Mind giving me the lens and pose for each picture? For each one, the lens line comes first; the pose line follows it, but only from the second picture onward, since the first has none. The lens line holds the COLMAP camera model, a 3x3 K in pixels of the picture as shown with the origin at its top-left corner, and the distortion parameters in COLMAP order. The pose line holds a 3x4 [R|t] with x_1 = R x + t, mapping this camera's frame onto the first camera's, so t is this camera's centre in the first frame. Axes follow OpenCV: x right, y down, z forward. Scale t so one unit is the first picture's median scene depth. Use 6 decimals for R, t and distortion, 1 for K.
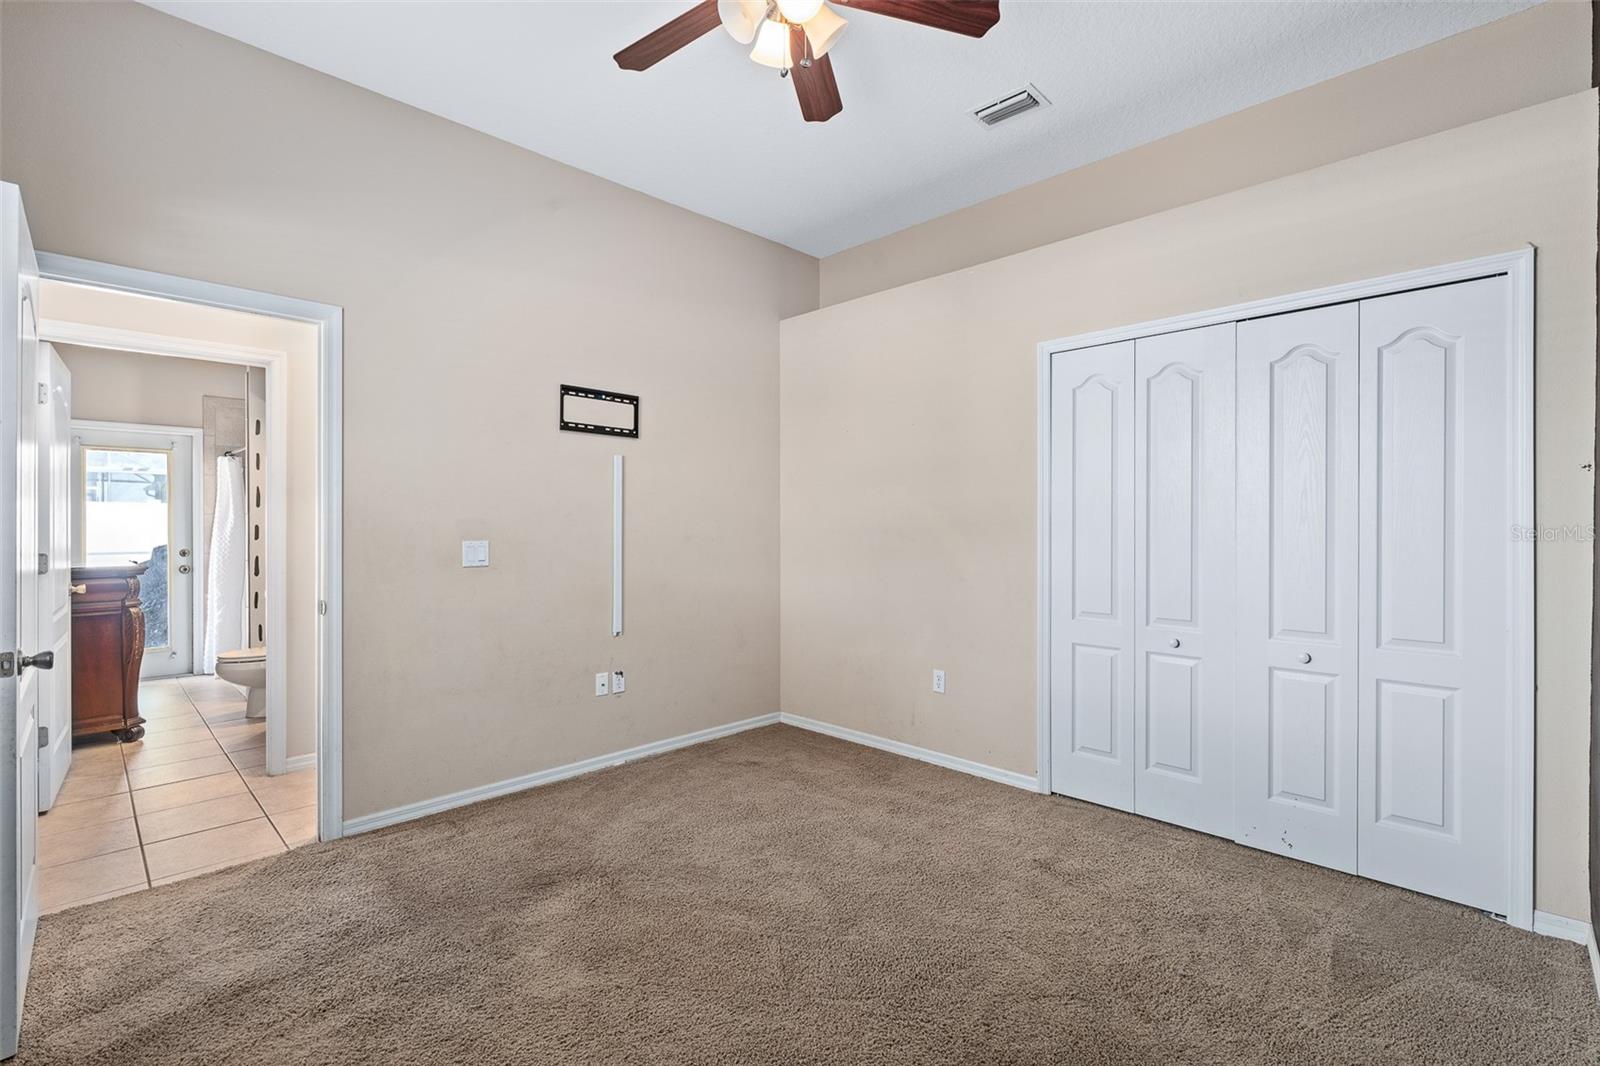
lens RADIAL K [[724.8, 0, 797.8], [0, 724.8, 528.7], [0, 0, 1]] dist [-0.000780, 0.000035]
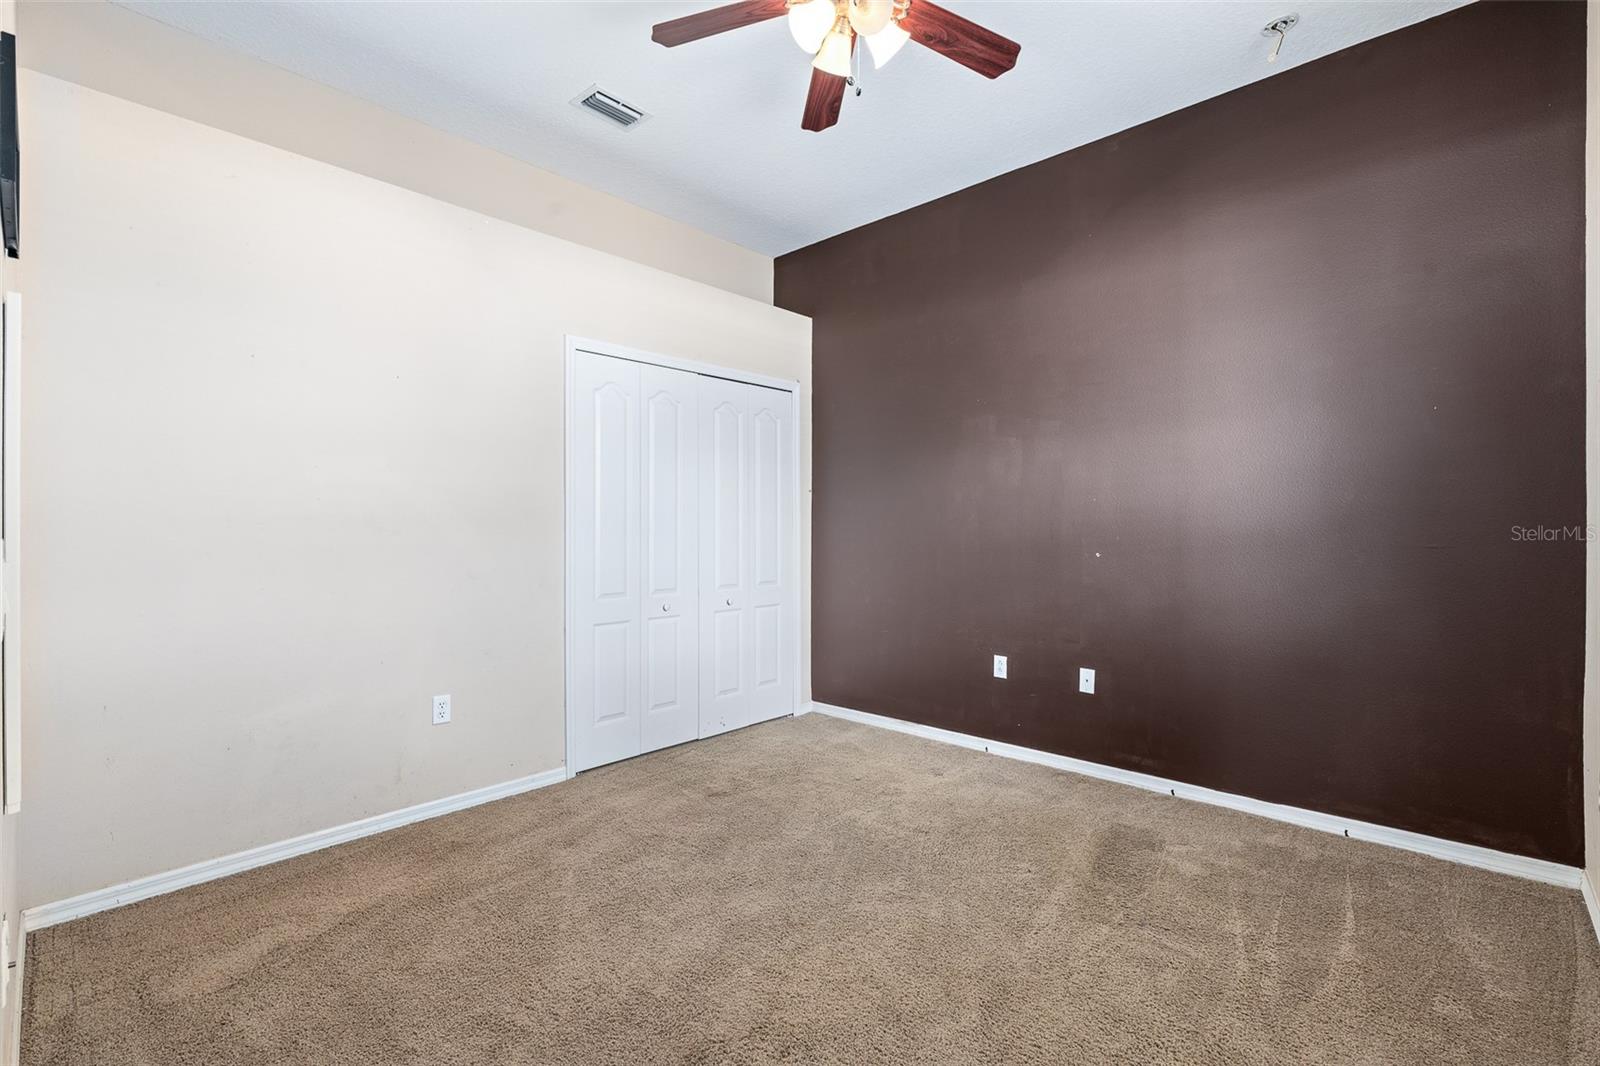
lens RADIAL K [[724.8, 0, 799.9], [0, 724.8, 526.6], [0, 0, 1]] dist [-0.000780, 0.000035]
pose [[-0.040126, -0.001797, 0.999193, -1.303197], [0.000314, 0.999998, 0.001811, 0.018386], [-0.999195, 0.000387, -0.040125, 1.350740]]
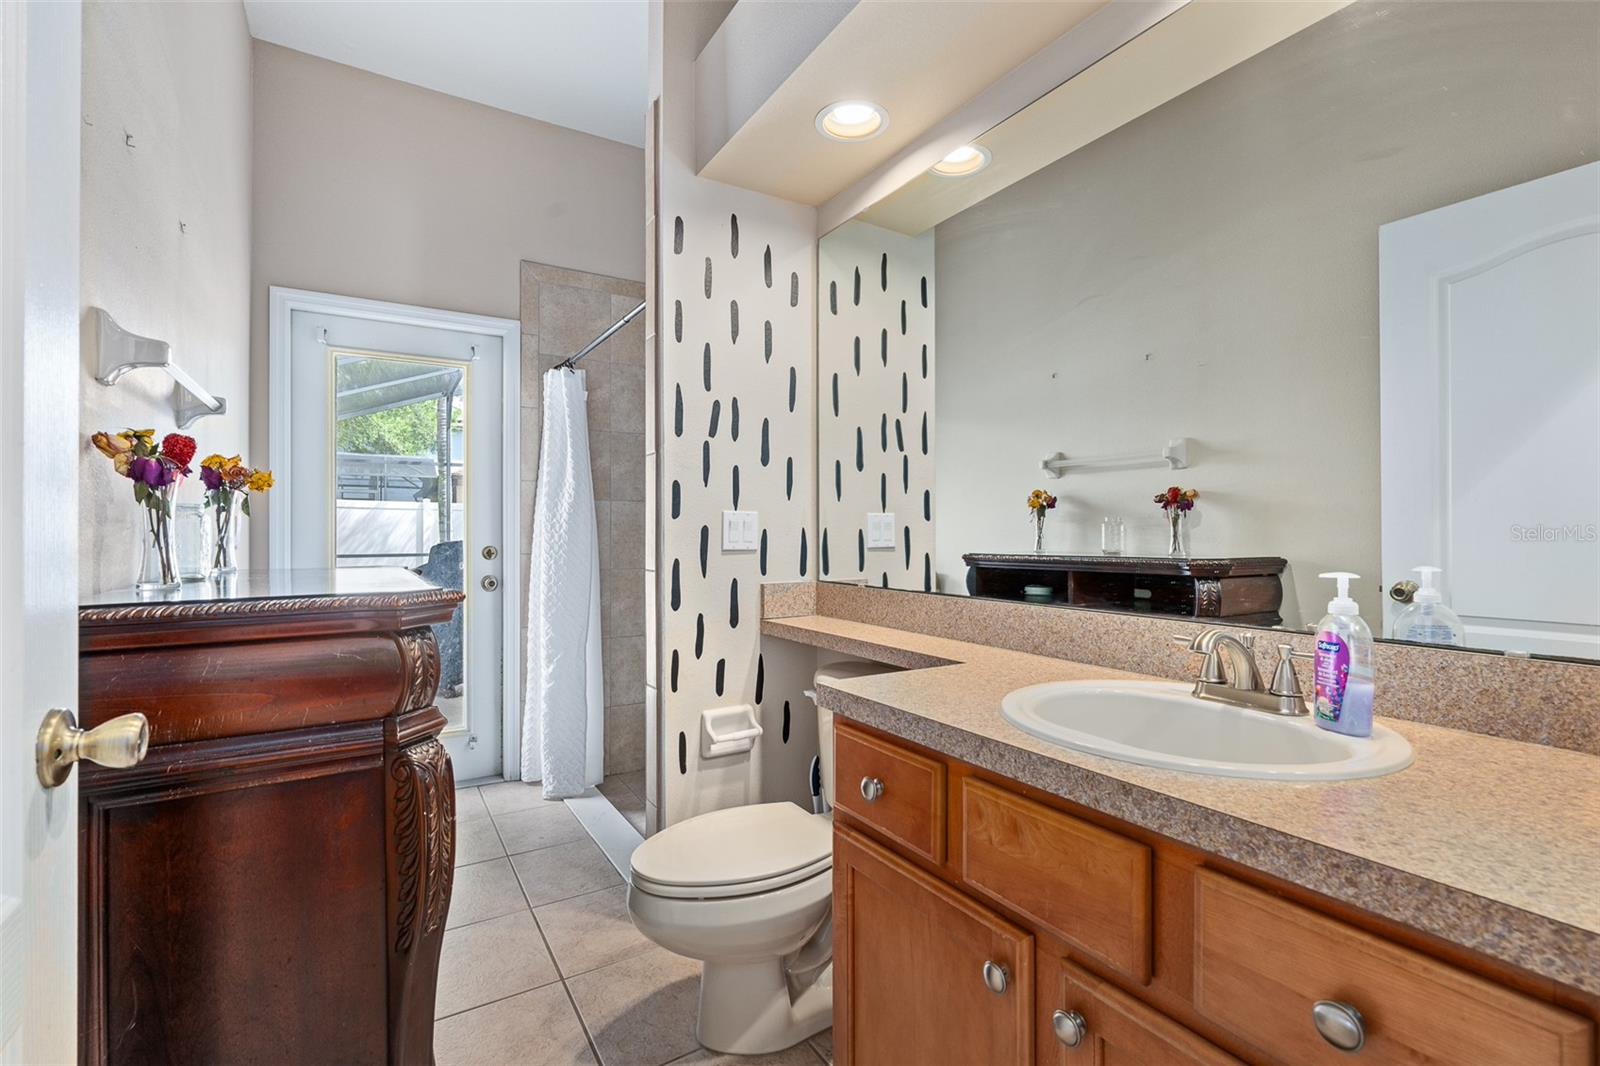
lens RADIAL K [[724.8, 0, 803.1], [0, 724.8, 538.1], [0, 0, 1]] dist [-0.000780, 0.000035]
pose [[0.971409, 0.002954, -0.237395, -0.490671], [-0.003286, 0.999994, -0.001005, 0.022476], [0.237391, 0.001756, 0.971413, 0.529689]]
